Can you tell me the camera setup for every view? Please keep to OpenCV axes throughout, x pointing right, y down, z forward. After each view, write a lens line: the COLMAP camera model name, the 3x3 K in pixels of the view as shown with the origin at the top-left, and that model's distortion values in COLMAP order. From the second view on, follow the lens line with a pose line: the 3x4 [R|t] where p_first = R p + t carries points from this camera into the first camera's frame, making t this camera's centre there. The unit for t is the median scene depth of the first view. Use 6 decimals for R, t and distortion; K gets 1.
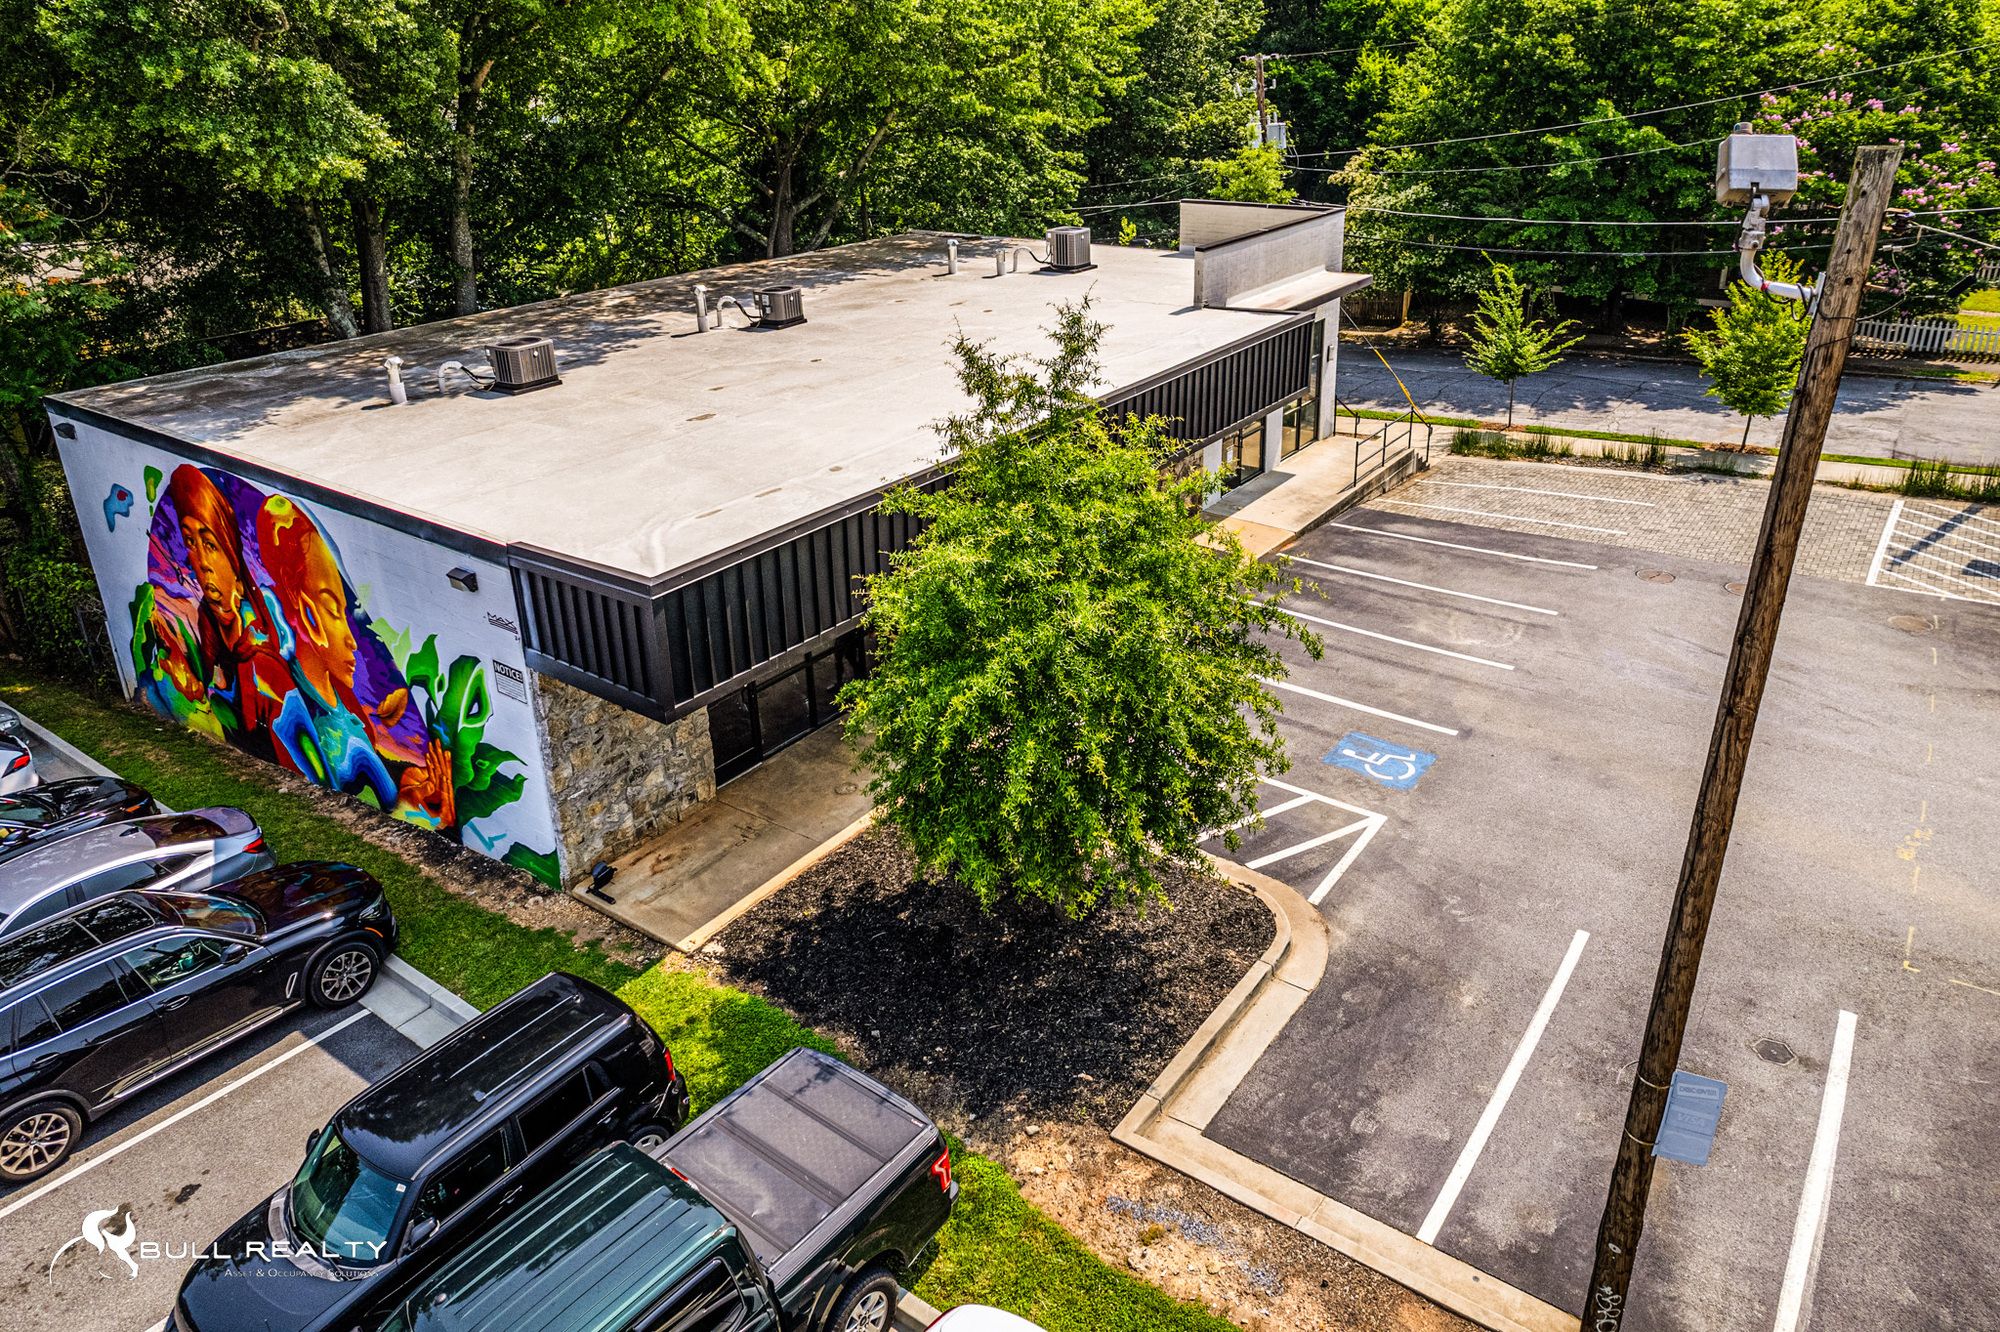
lens RADIAL K [[1303.3, 0, 1044.3], [0, 1303.3, 534.8], [0, 0, 1]] dist [-0.021087, 0.020426]
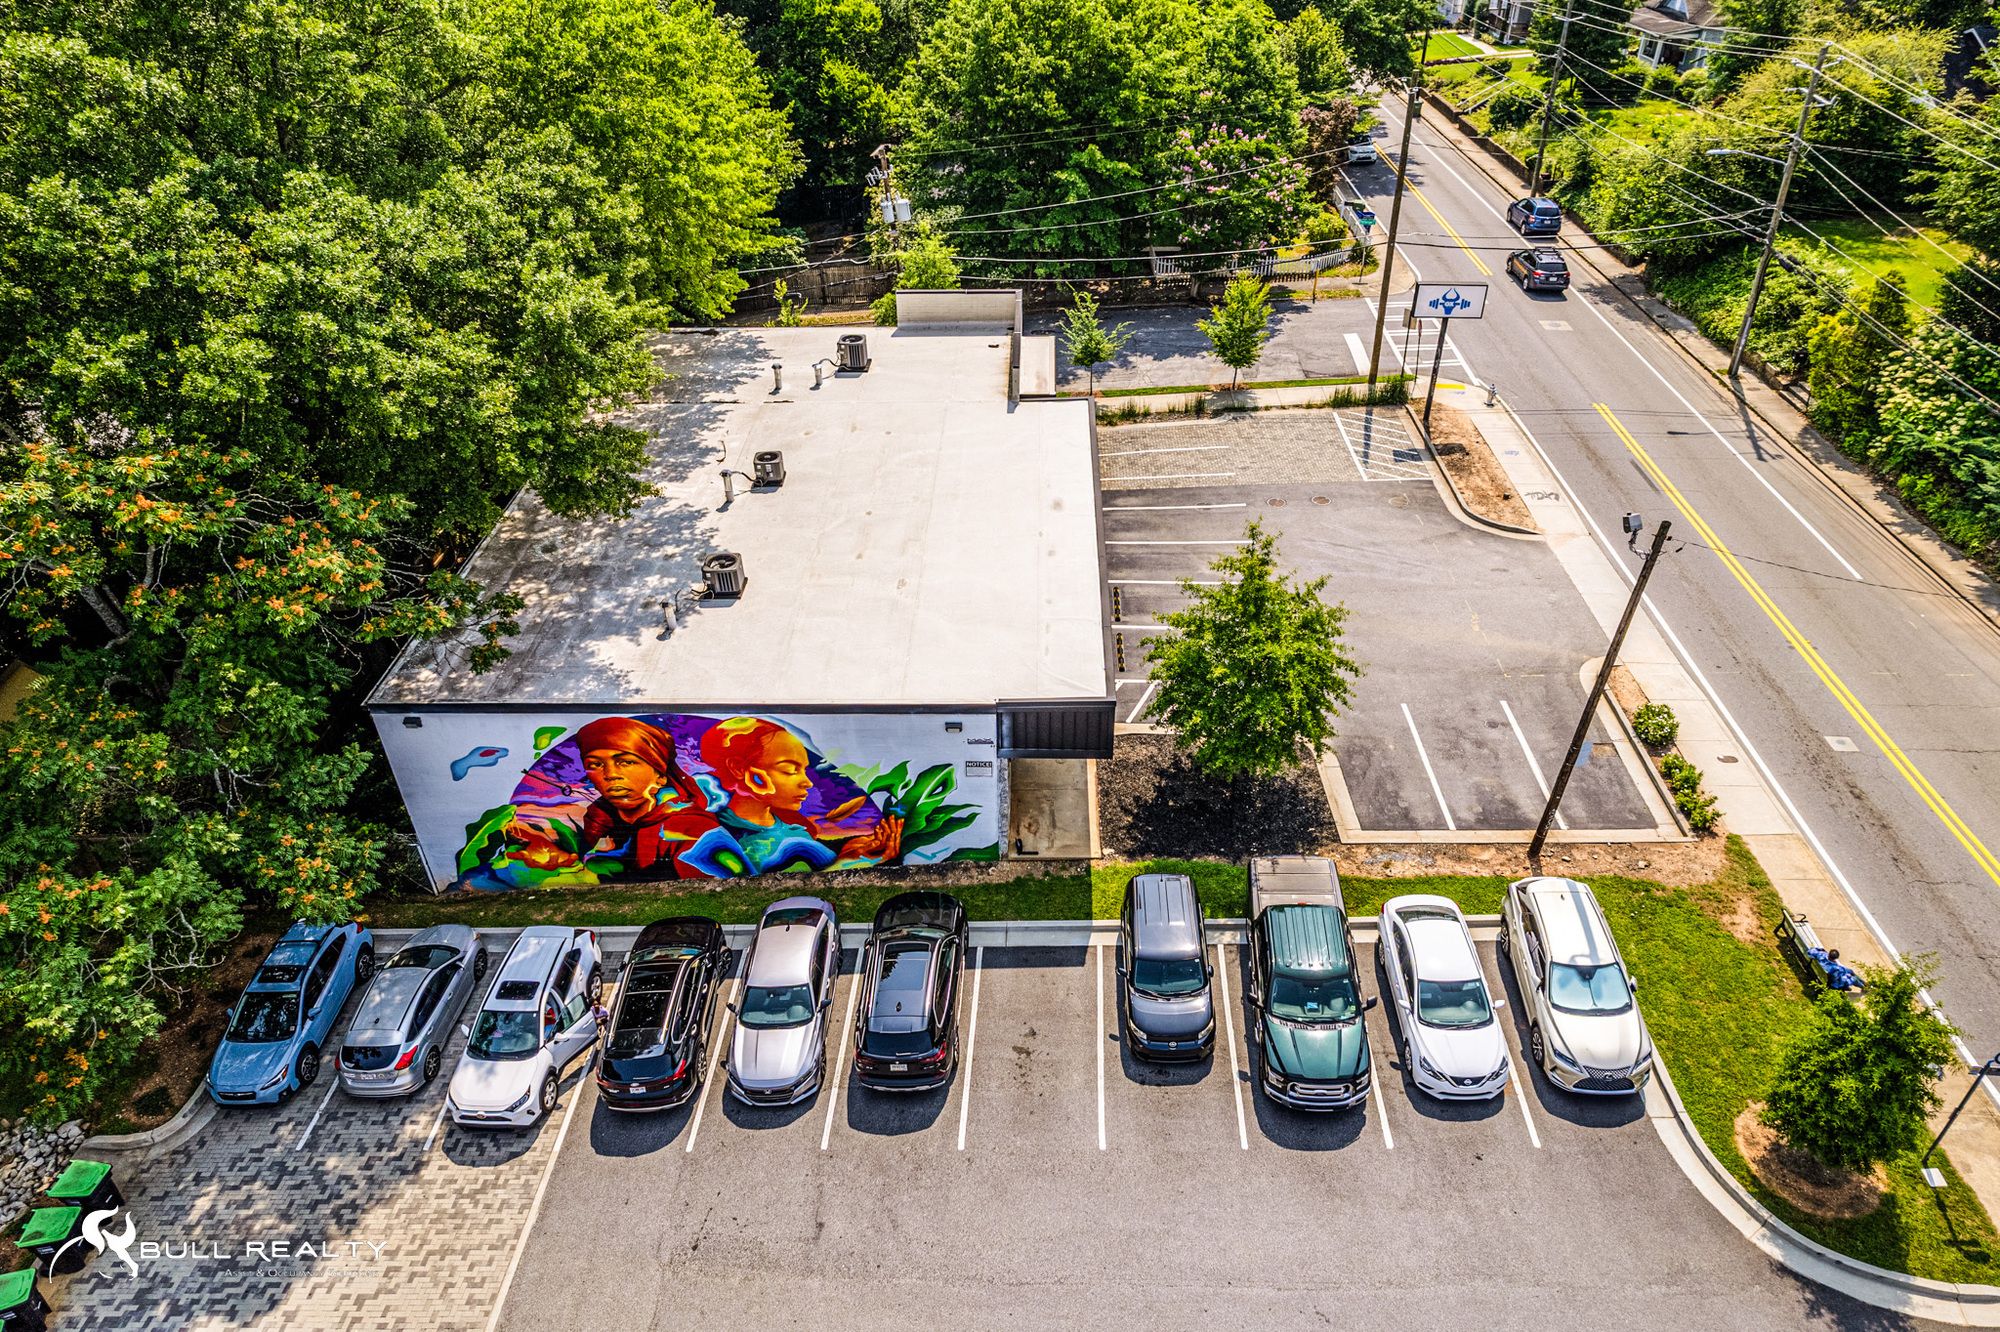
lens RADIAL K [[1303.3, 0, 986.8], [0, 1303.3, 666.0], [0, 0, 1]] dist [-0.021087, 0.020426]
pose [[0.835783, -0.314084, 0.450354, -1.030223], [0.199154, 0.937784, 0.284428, -0.480180], [-0.511669, -0.148030, 0.846334, -0.499290]]
